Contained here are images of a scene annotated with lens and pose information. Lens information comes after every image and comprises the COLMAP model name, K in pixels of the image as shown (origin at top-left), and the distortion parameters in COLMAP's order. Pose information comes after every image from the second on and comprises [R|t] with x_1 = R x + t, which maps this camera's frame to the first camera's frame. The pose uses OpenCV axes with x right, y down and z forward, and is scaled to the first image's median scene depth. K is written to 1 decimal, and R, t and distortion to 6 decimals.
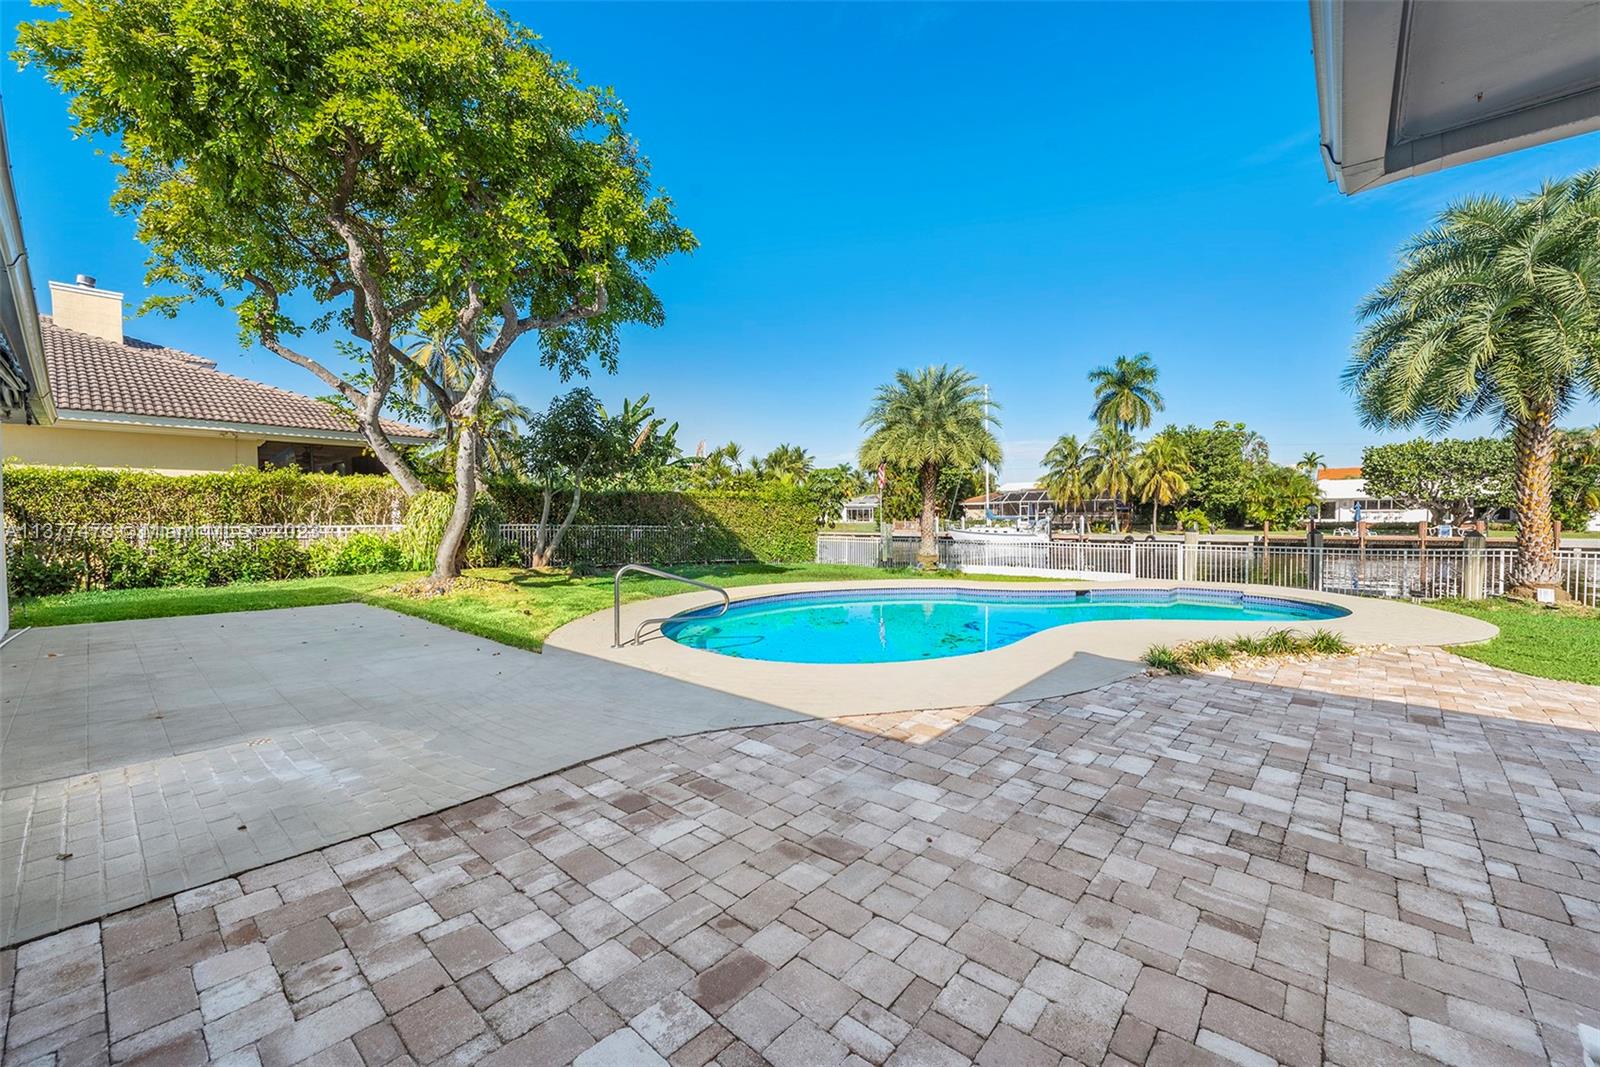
lens RADIAL K [[629.4, 0, 800.0], [0, 629.4, 533.5], [0, 0, 1]] dist [0.010483, -0.000233]
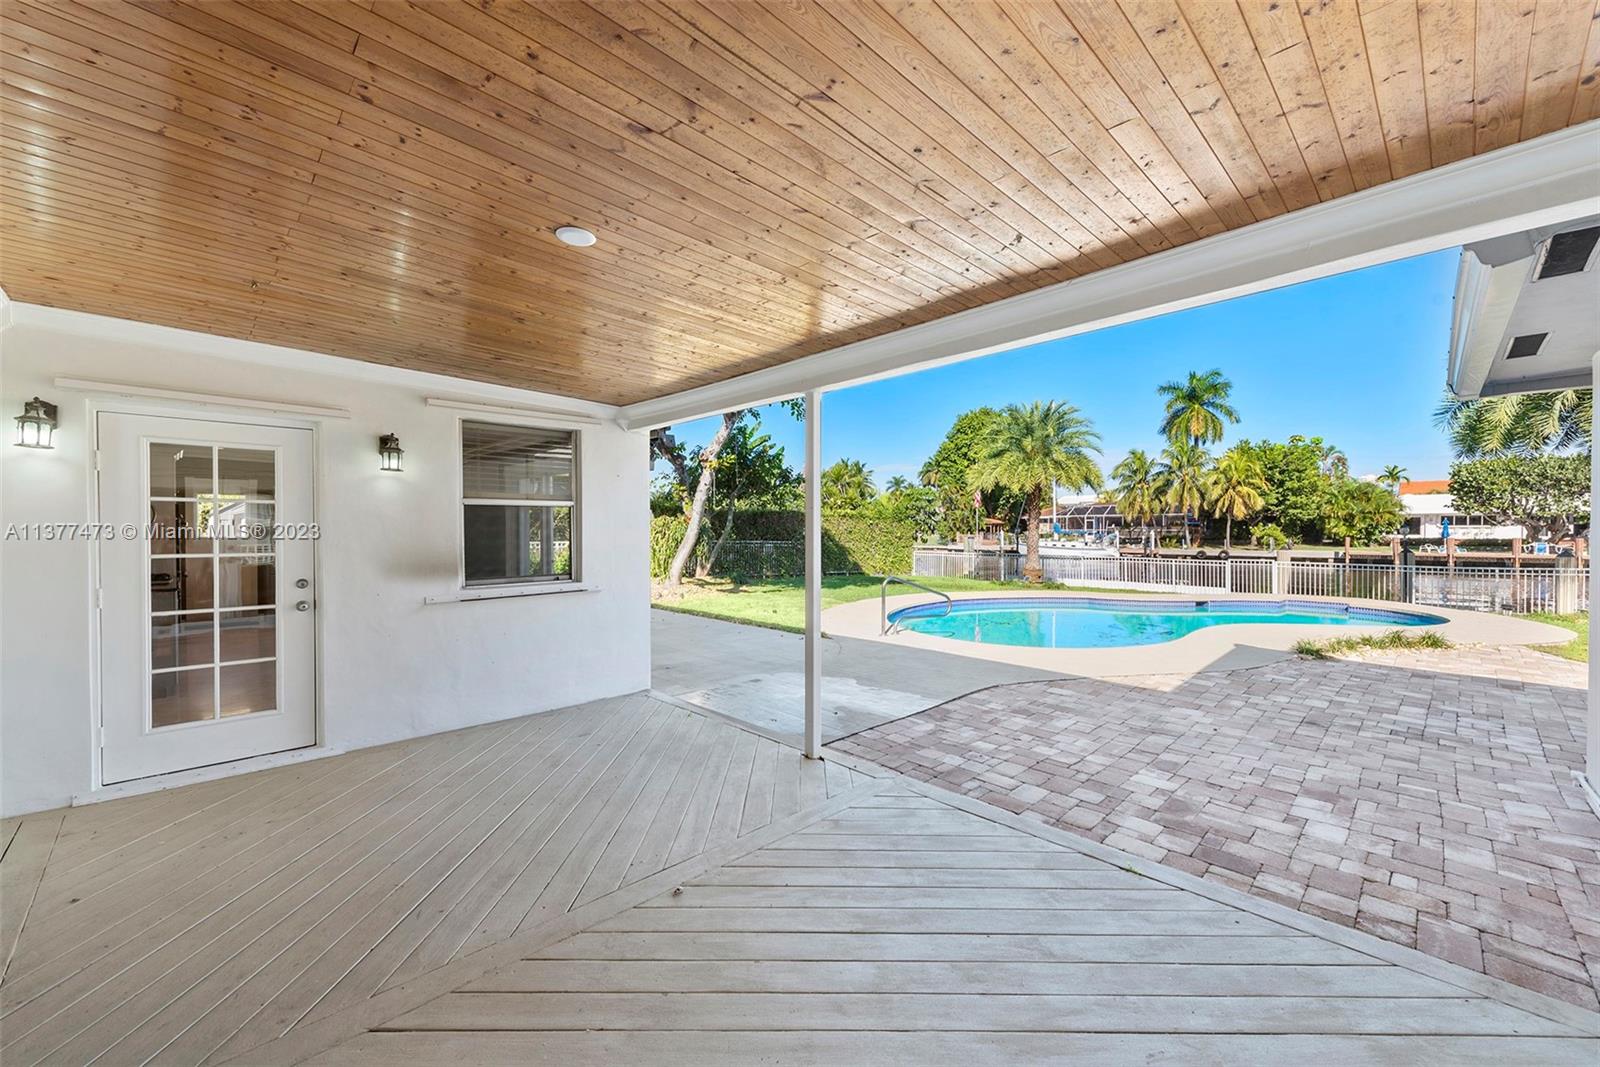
lens RADIAL K [[628.5, 0, 796.0], [0, 628.5, 535.2], [0, 0, 1]] dist [0.004473, -0.000165]
pose [[0.997052, 0.004459, -0.076597, -0.050044], [-0.005635, 0.999869, -0.015141, -0.002541], [0.076519, 0.015528, 0.996947, -0.053131]]
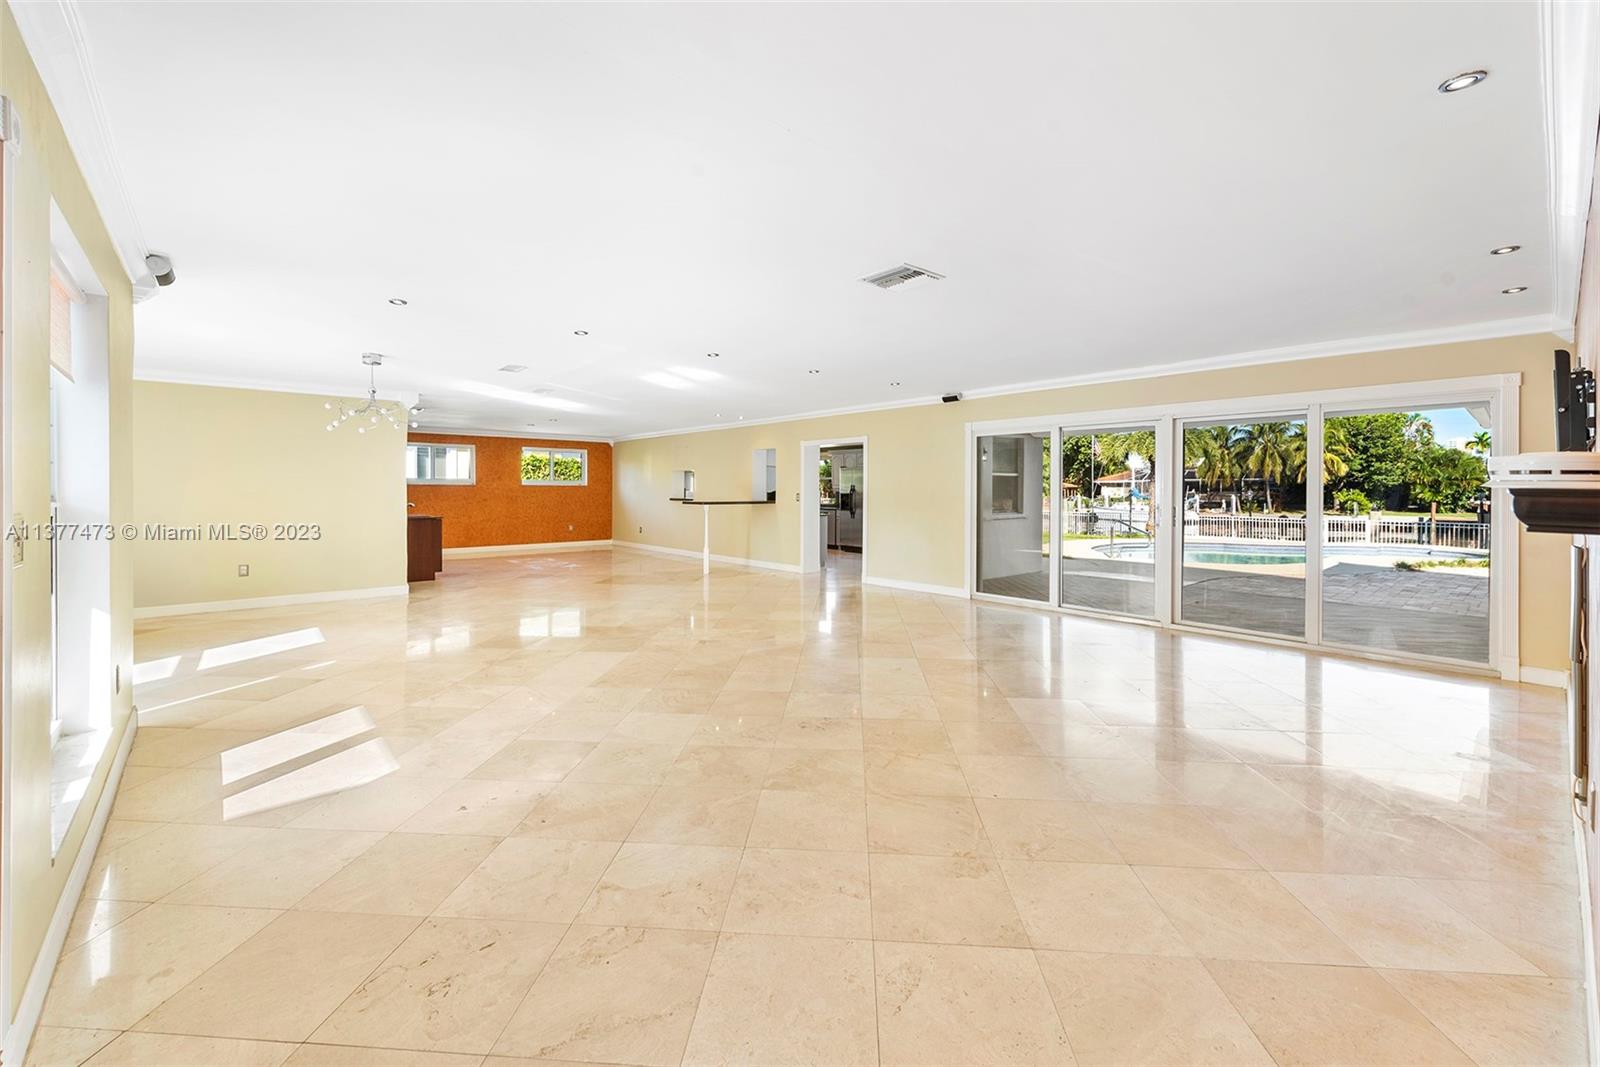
lens RADIAL K [[649.8, 0, 801.8], [0, 649.8, 494.2], [0, 0, 1]] dist [0.011356, -0.000016]
pose [[0.992106, 0.011339, -0.124890, -0.144026], [-0.013960, 0.999700, -0.020129, 0.002532], [0.124624, 0.021714, 0.991966, -0.181548]]
